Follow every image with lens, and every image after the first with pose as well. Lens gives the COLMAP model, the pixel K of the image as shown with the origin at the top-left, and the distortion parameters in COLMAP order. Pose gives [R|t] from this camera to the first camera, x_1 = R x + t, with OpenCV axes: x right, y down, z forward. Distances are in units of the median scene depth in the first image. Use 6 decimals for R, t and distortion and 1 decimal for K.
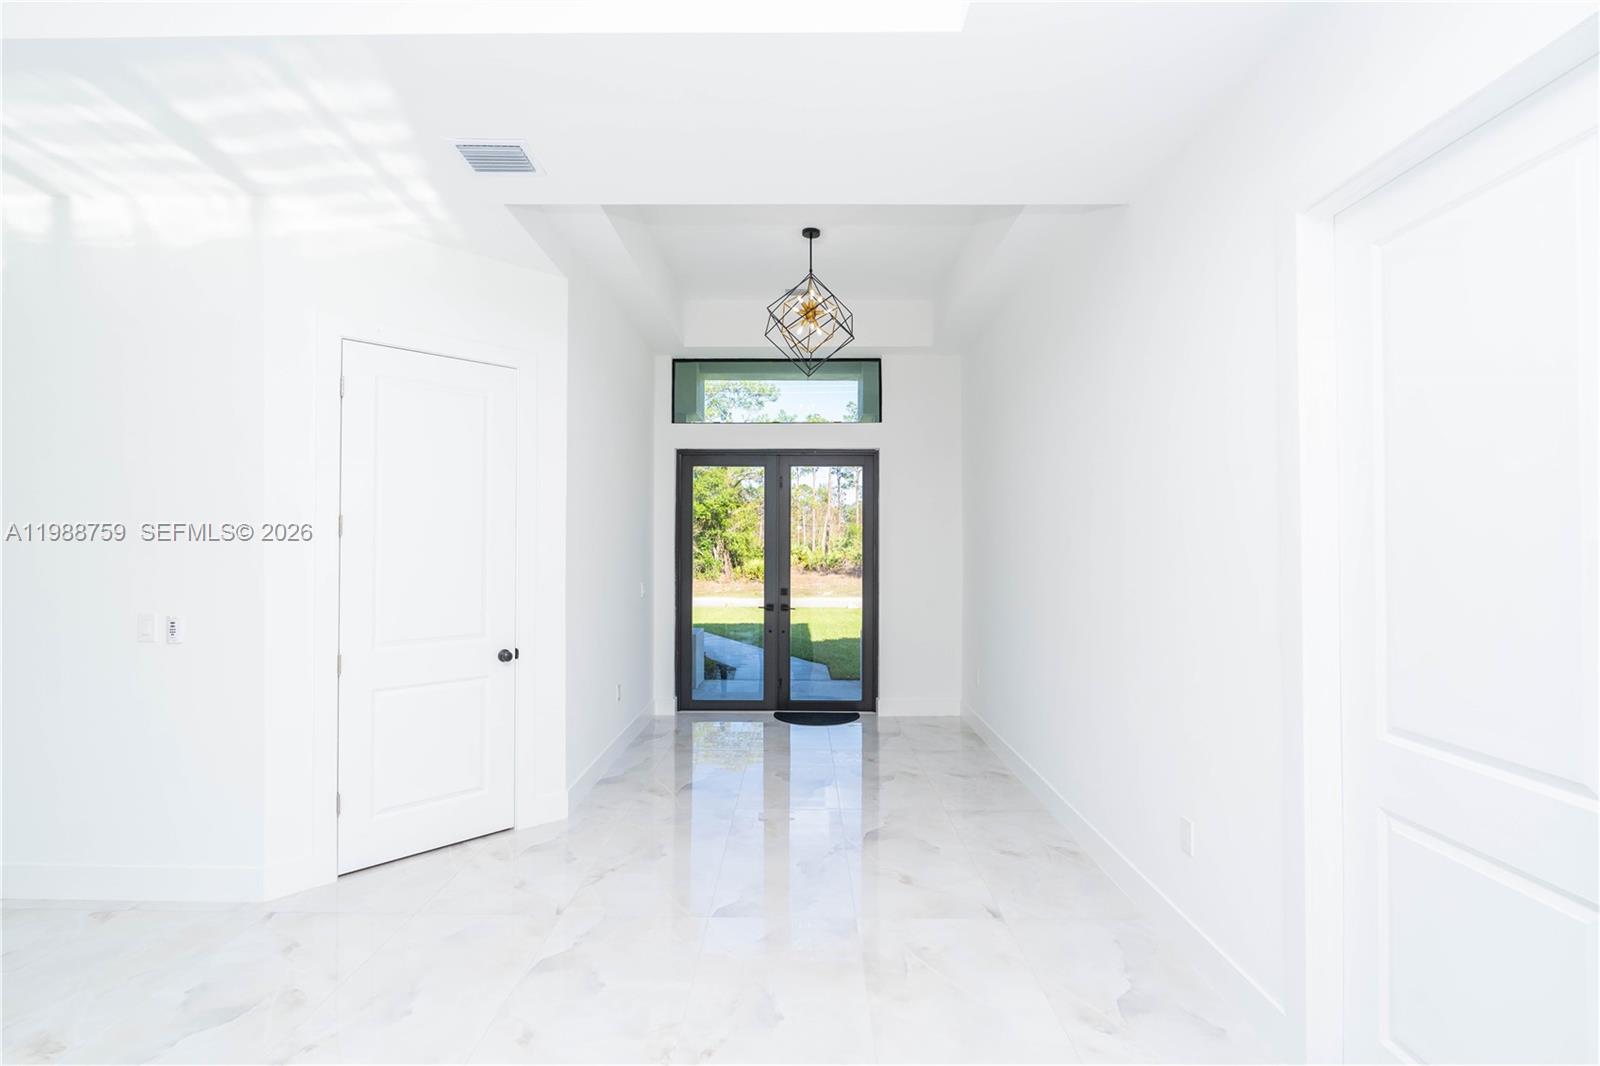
lens RADIAL K [[713.9, 0, 793.3], [0, 713.9, 524.9], [0, 0, 1]] dist [-0.004089, 0.000107]
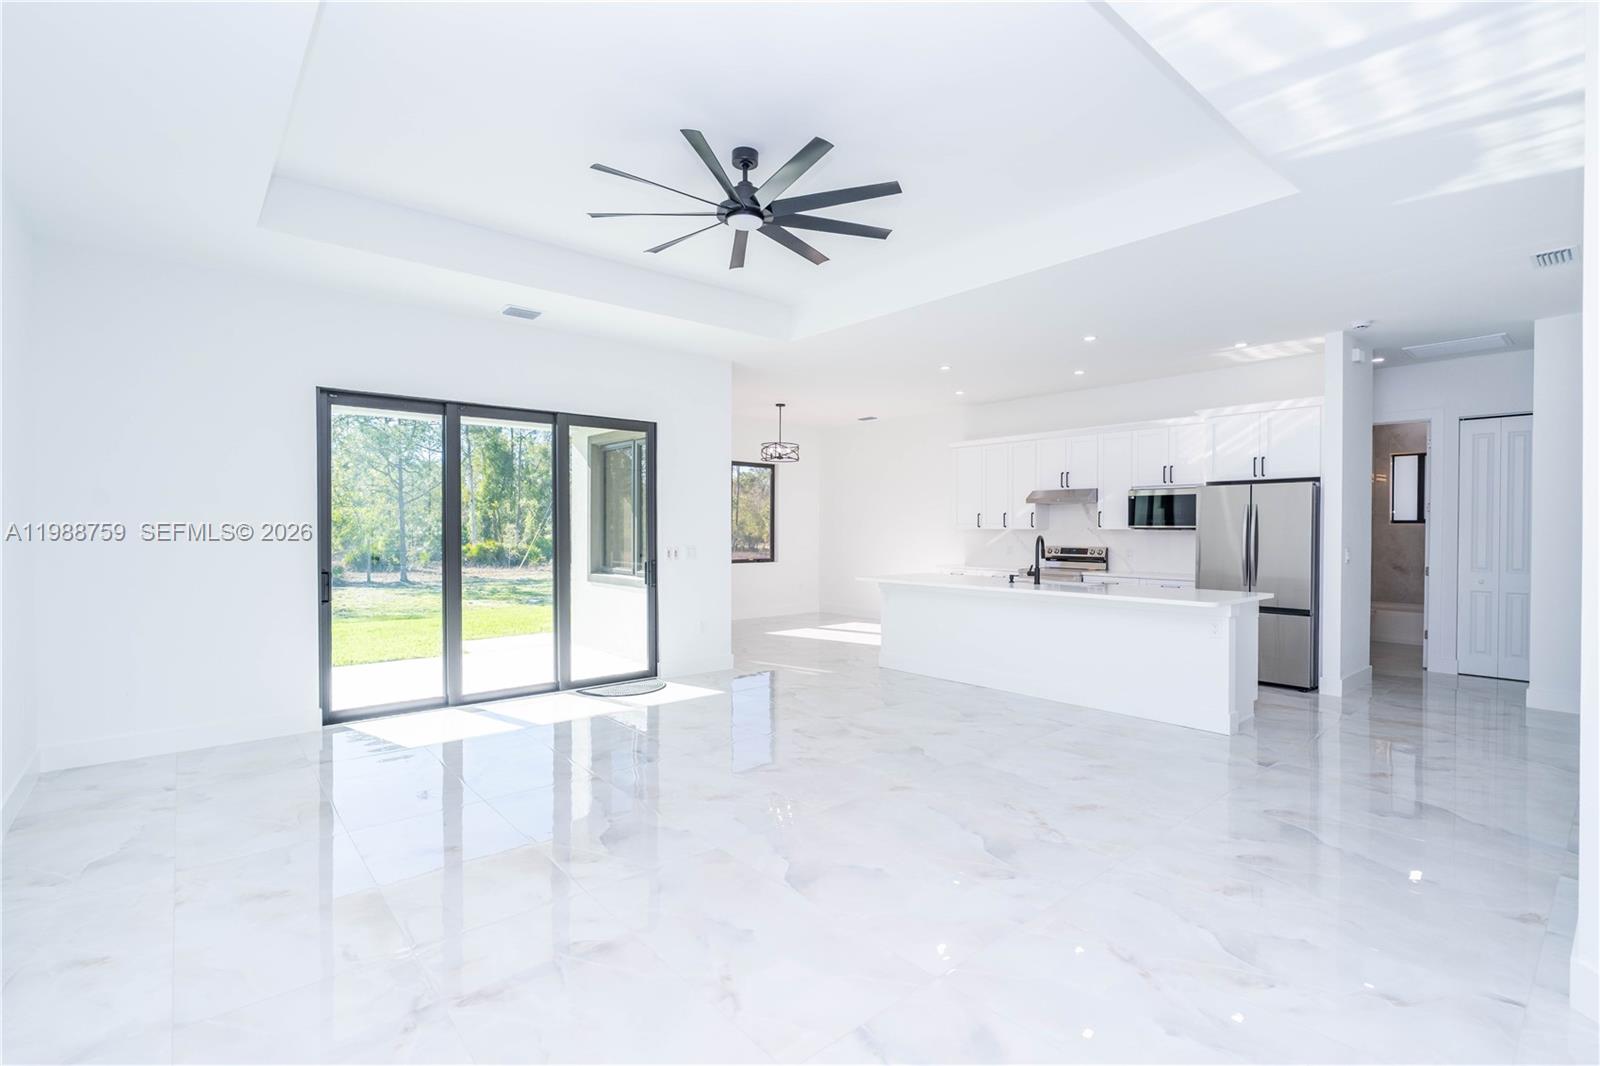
lens RADIAL K [[713.9, 0, 796.0], [0, 713.9, 534.4], [0, 0, 1]] dist [-0.004089, 0.000107]
pose [[-0.757071, 0.005874, -0.653306, 0.272893], [0.012645, 0.999904, -0.005663, 0.073159], [0.653210, -0.012548, -0.757073, 1.074387]]
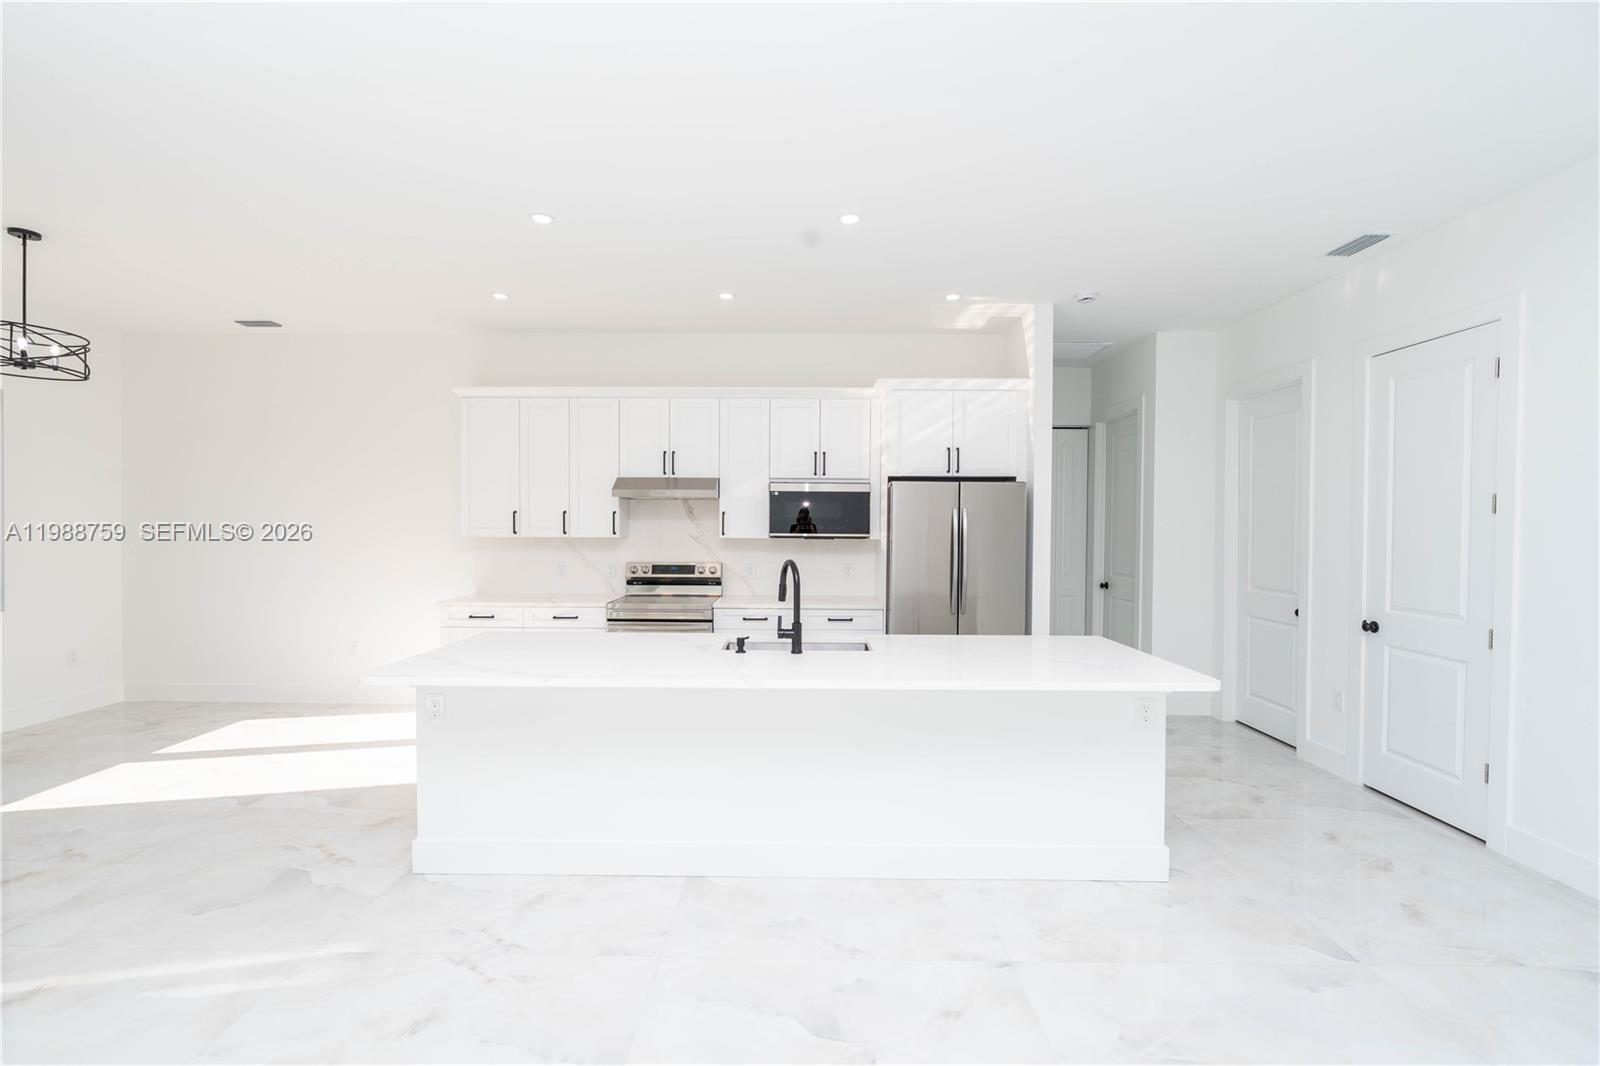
lens RADIAL K [[713.9, 0, 786.2], [0, 713.9, 533.0], [0, 0, 1]] dist [-0.004089, 0.000107]
pose [[-0.013462, 0.015684, -0.999786, -0.532672], [0.014162, 0.999780, 0.015493, 0.012557], [0.999809, -0.013951, -0.013682, -0.053551]]
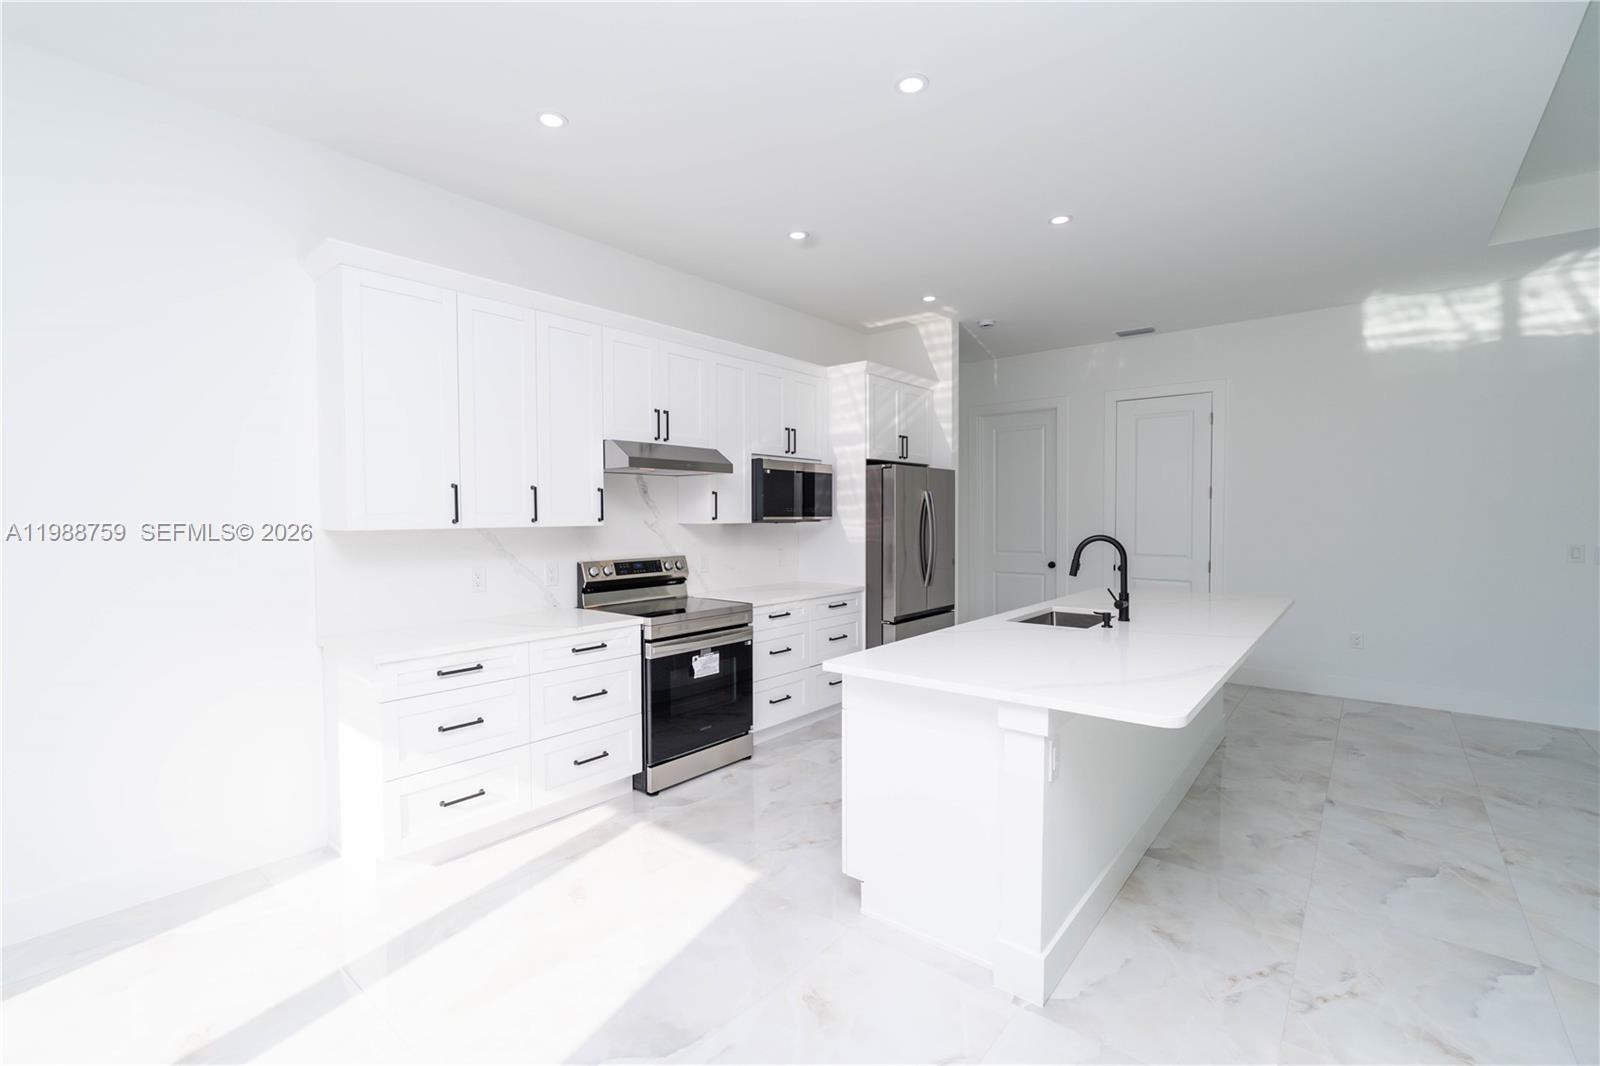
lens RADIAL K [[713.9, 0, 786.2], [0, 713.9, 533.1], [0, 0, 1]] dist [-0.004089, 0.000107]
pose [[0.771789, 0.015277, -0.635695, -1.320811], [0.016012, 0.998927, 0.043447, 0.008456], [0.635677, -0.043711, 0.770716, -1.337287]]
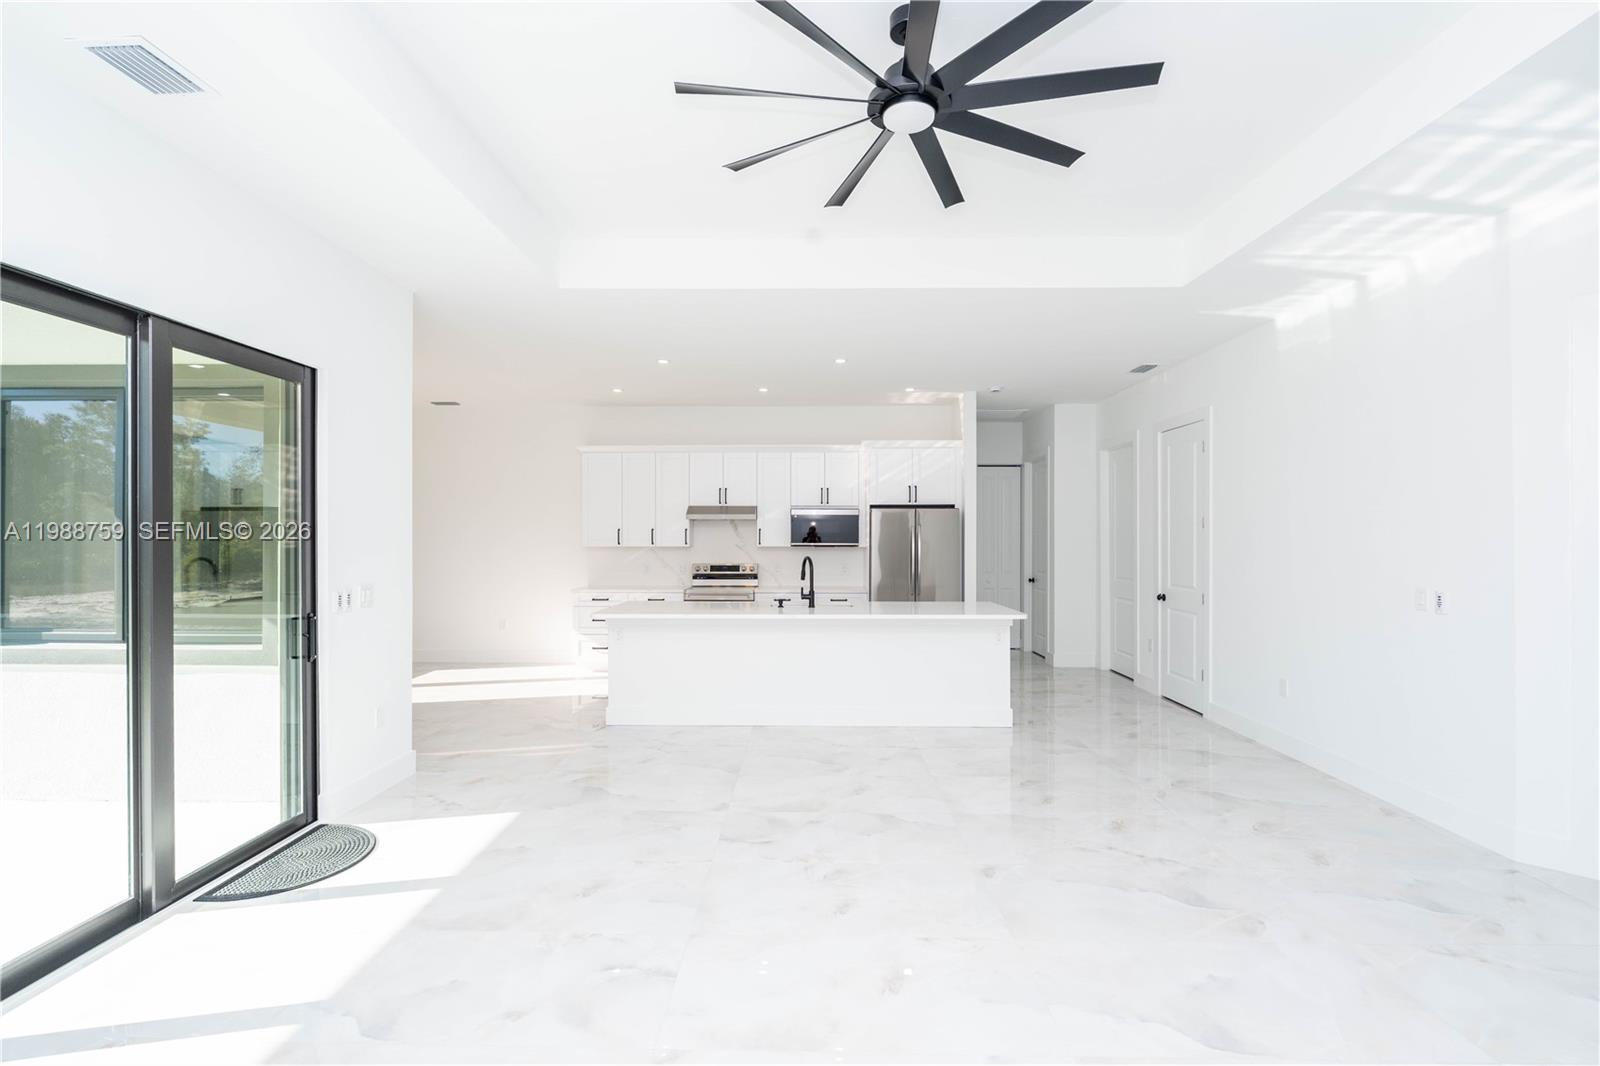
lens RADIAL K [[713.9, 0, 783.8], [0, 713.9, 539.9], [0, 0, 1]] dist [-0.004089, 0.000107]
pose [[-0.028029, 0.005791, -0.999590, 0.376680], [0.019774, 0.999791, 0.005238, 0.014212], [0.999411, -0.019619, -0.028138, -0.072876]]
